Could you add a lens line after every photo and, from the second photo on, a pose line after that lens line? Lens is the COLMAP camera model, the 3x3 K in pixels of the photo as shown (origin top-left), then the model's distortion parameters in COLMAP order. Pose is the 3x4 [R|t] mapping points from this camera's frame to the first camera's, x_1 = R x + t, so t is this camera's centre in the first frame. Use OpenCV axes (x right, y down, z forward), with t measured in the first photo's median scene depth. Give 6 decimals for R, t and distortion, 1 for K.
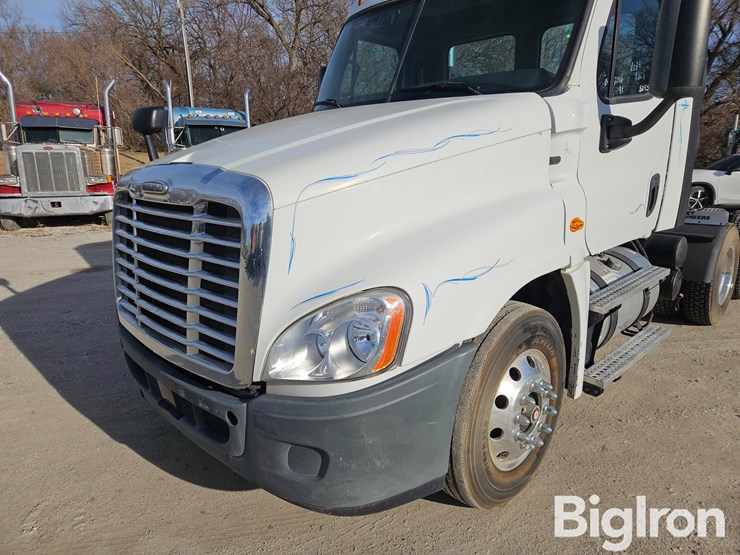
lens RADIAL K [[489.1, 0, 371.5], [0, 489.1, 269.6], [0, 0, 1]] dist [0.157761, -0.097579]
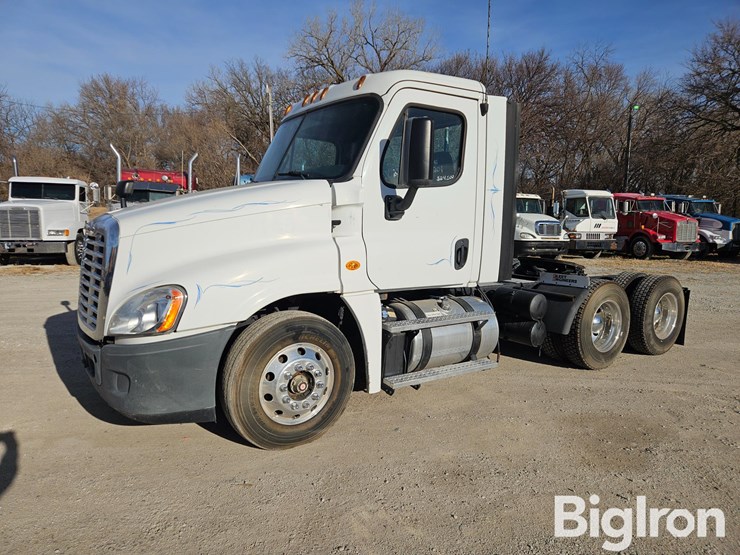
lens RADIAL K [[511.6, 0, 366.0], [0, 511.6, 274.5], [0, 0, 1]] dist [0.084008, -0.057634]
pose [[0.981241, 0.057922, -0.183879, 0.469726], [-0.079462, 0.990524, -0.112021, 0.067121], [0.175648, 0.124531, 0.976545, -0.308001]]
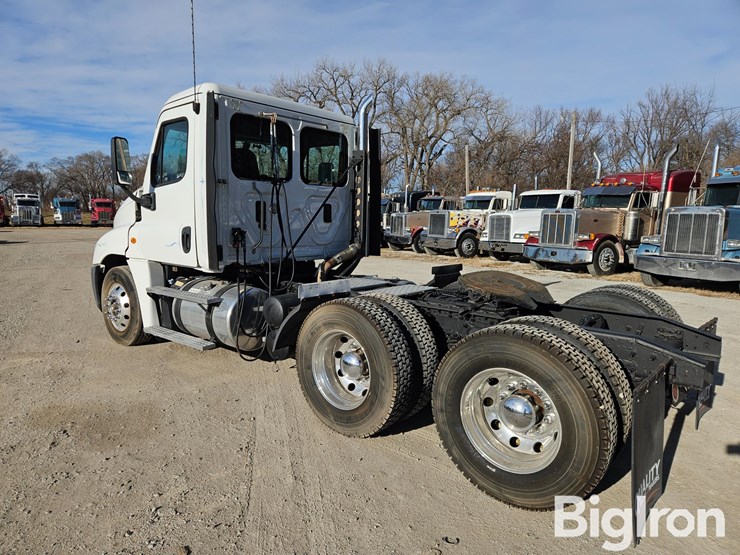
lens RADIAL K [[511.6, 0, 366.0], [0, 511.6, 274.5], [0, 0, 1]] dist [0.084008, -0.057634]
pose [[0.056957, 0.130179, -0.989853, 1.812096], [-0.242871, 0.963485, 0.112736, -0.297923], [0.968385, 0.233986, 0.086494, 1.192853]]
